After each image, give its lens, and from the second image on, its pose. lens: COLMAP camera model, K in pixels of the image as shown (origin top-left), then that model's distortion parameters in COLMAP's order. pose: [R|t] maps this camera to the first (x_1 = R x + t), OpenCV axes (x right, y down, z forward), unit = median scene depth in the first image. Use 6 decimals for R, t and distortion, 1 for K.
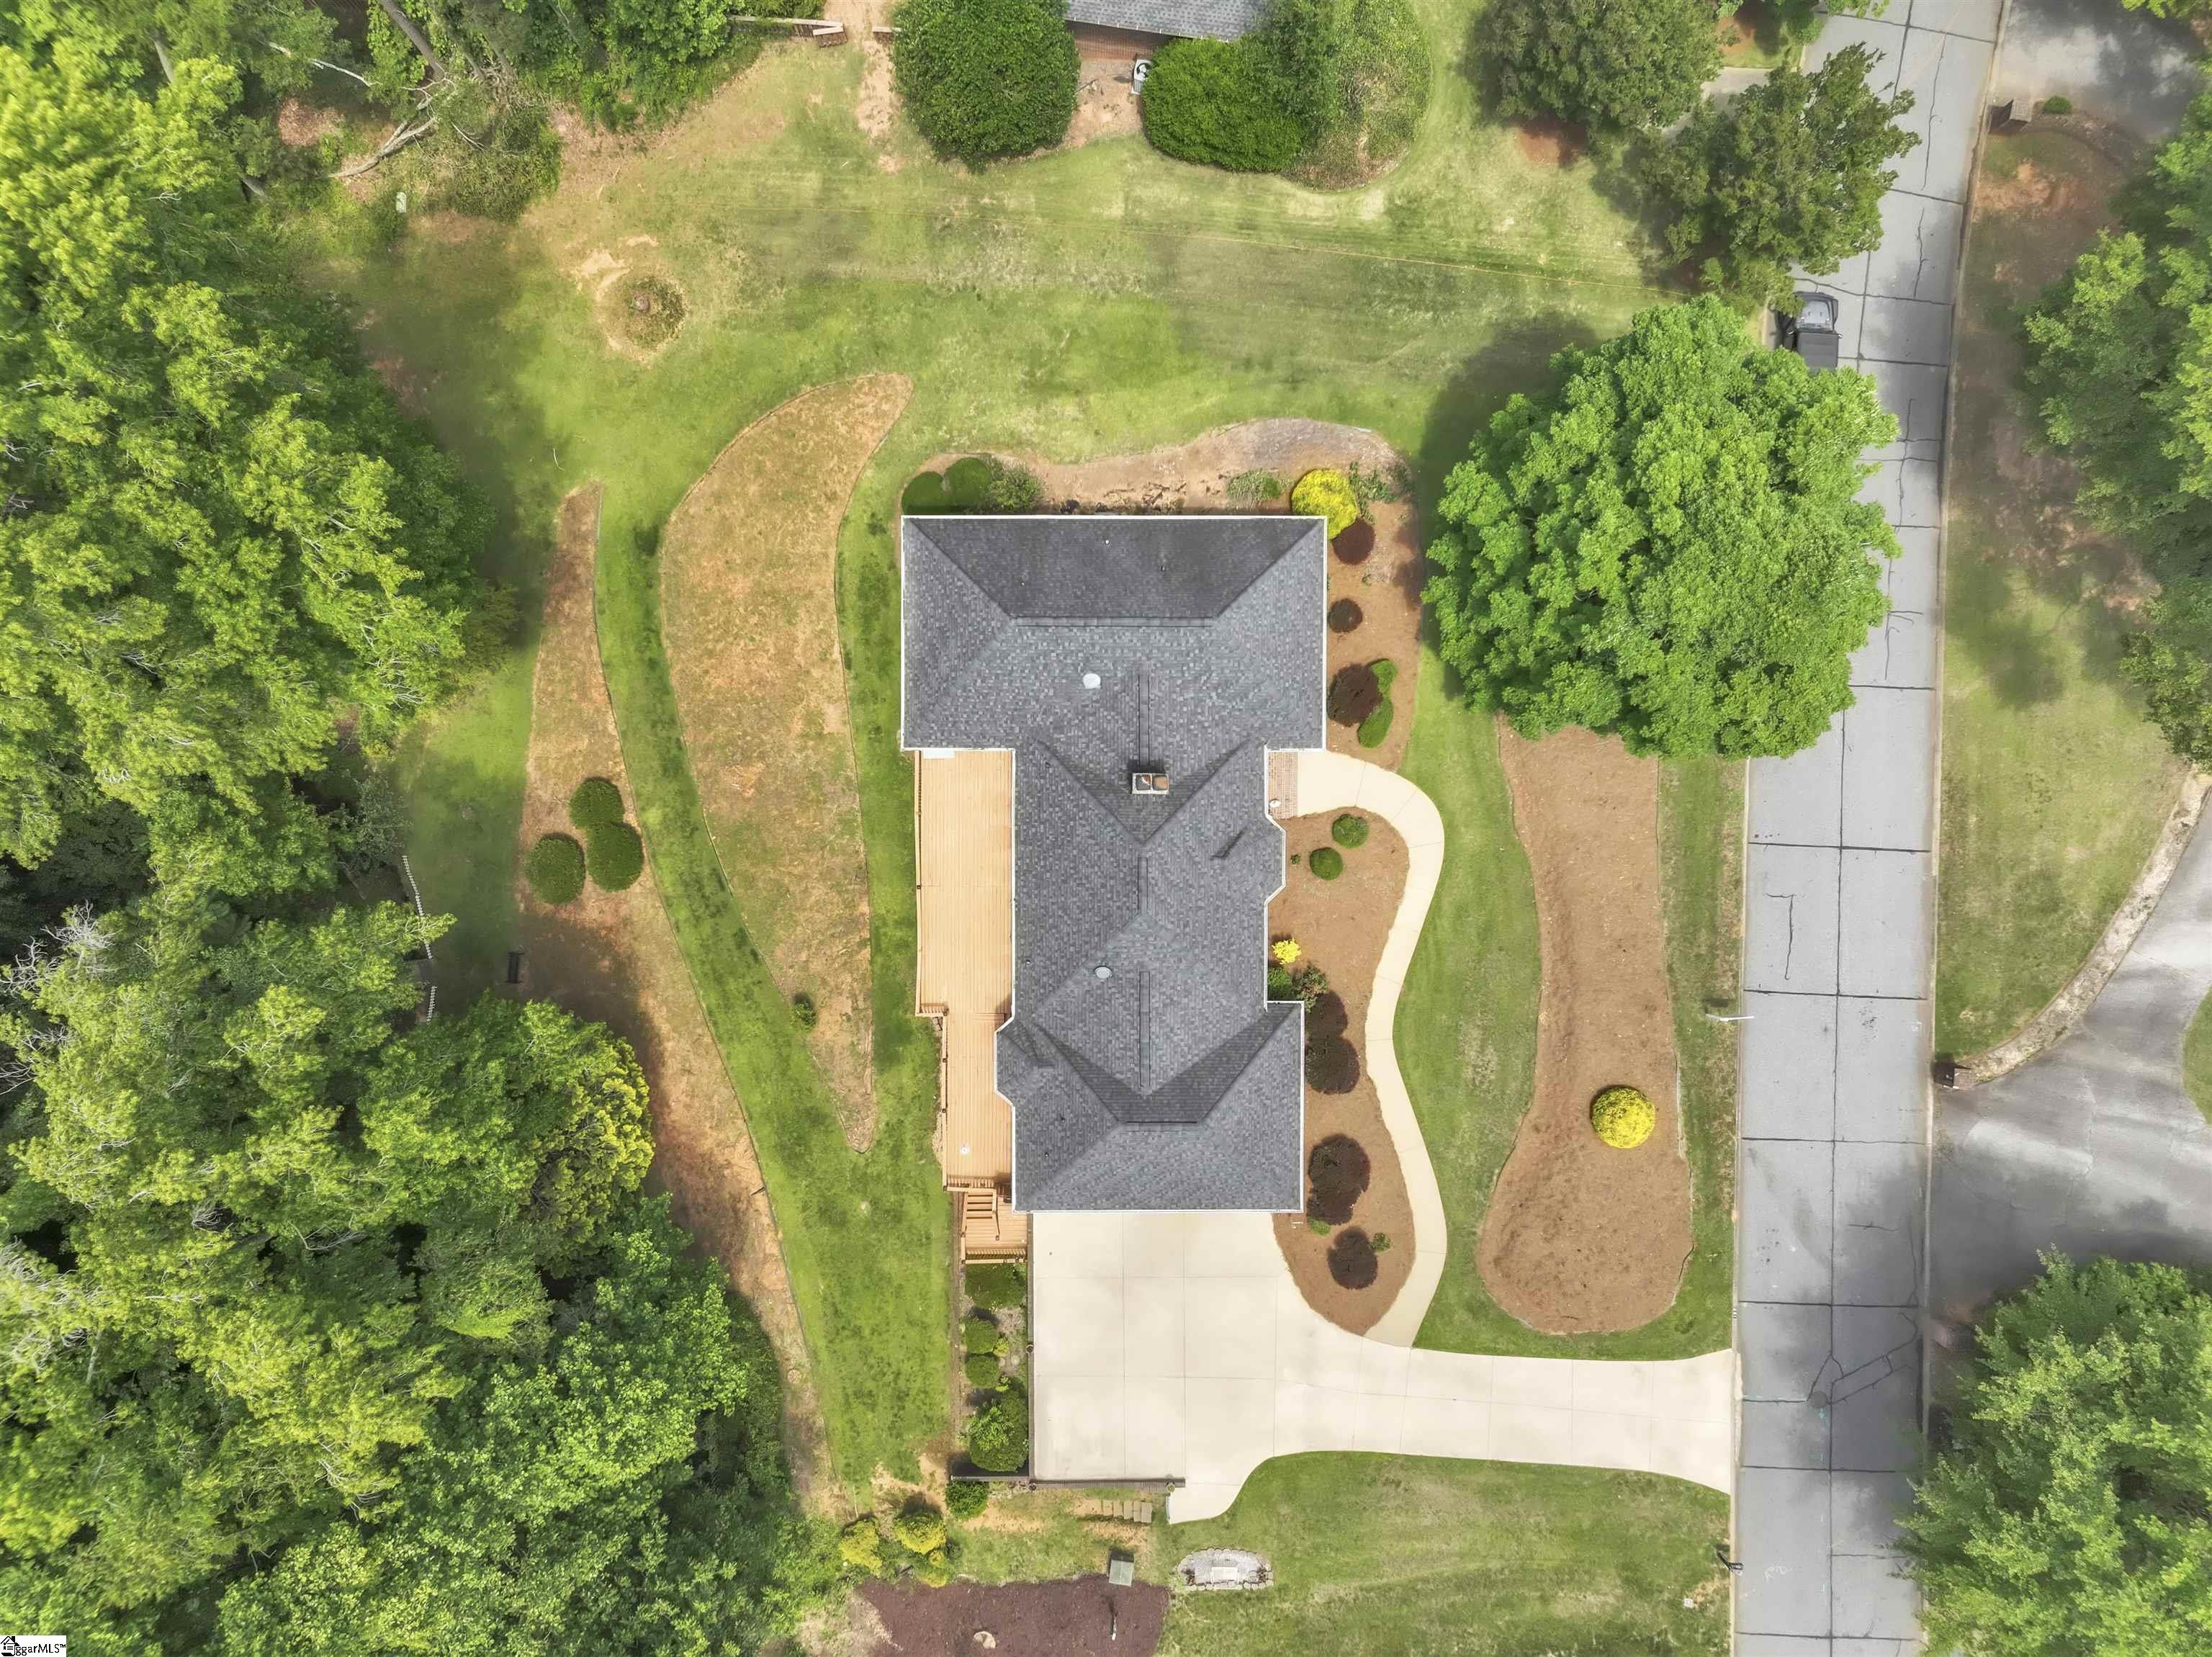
lens RADIAL K [[1556.8, 0, 1109.2], [0, 1556.8, 821.3], [0, 0, 1]] dist [-0.004714, 0.026620]
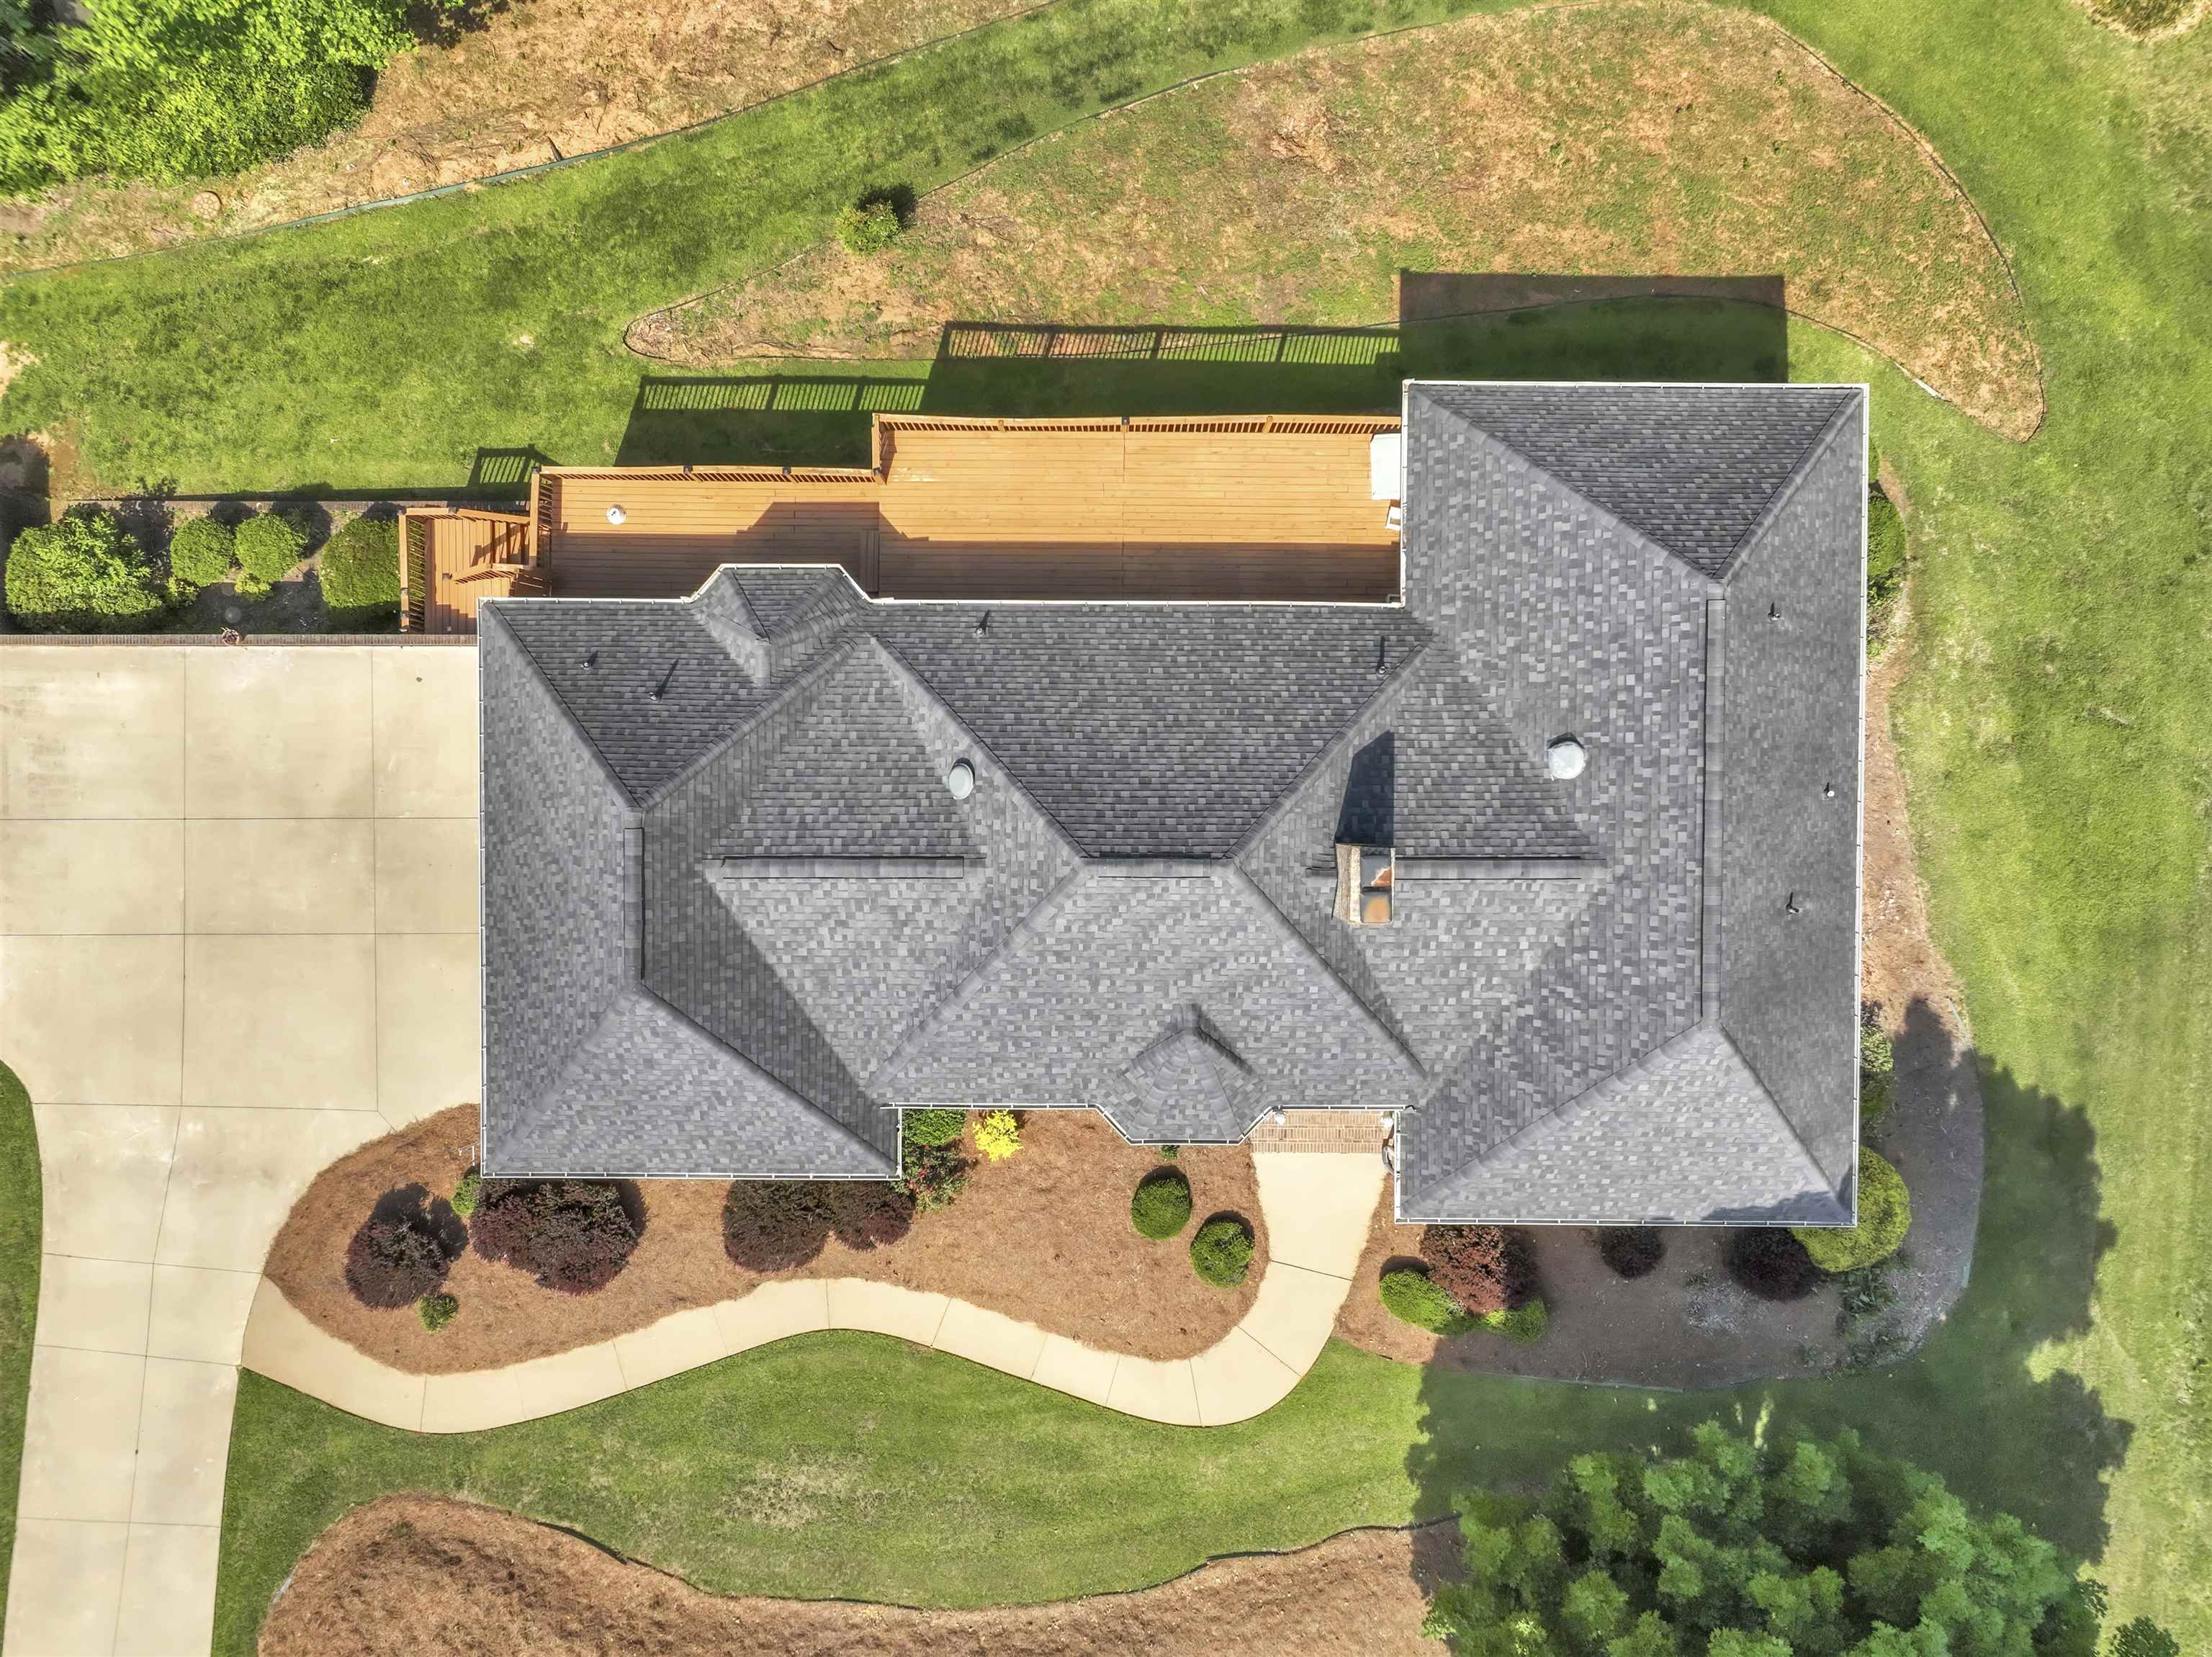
lens RADIAL K [[1556.8, 0, 1109.2], [0, 1556.8, 821.3], [0, 0, 1]] dist [-0.004714, 0.026620]
pose [[-0.004508, 0.999644, 0.026300, -0.004780], [-0.999899, -0.004152, -0.013562, 0.052773], [-0.013448, -0.026359, 0.999562, 0.473900]]
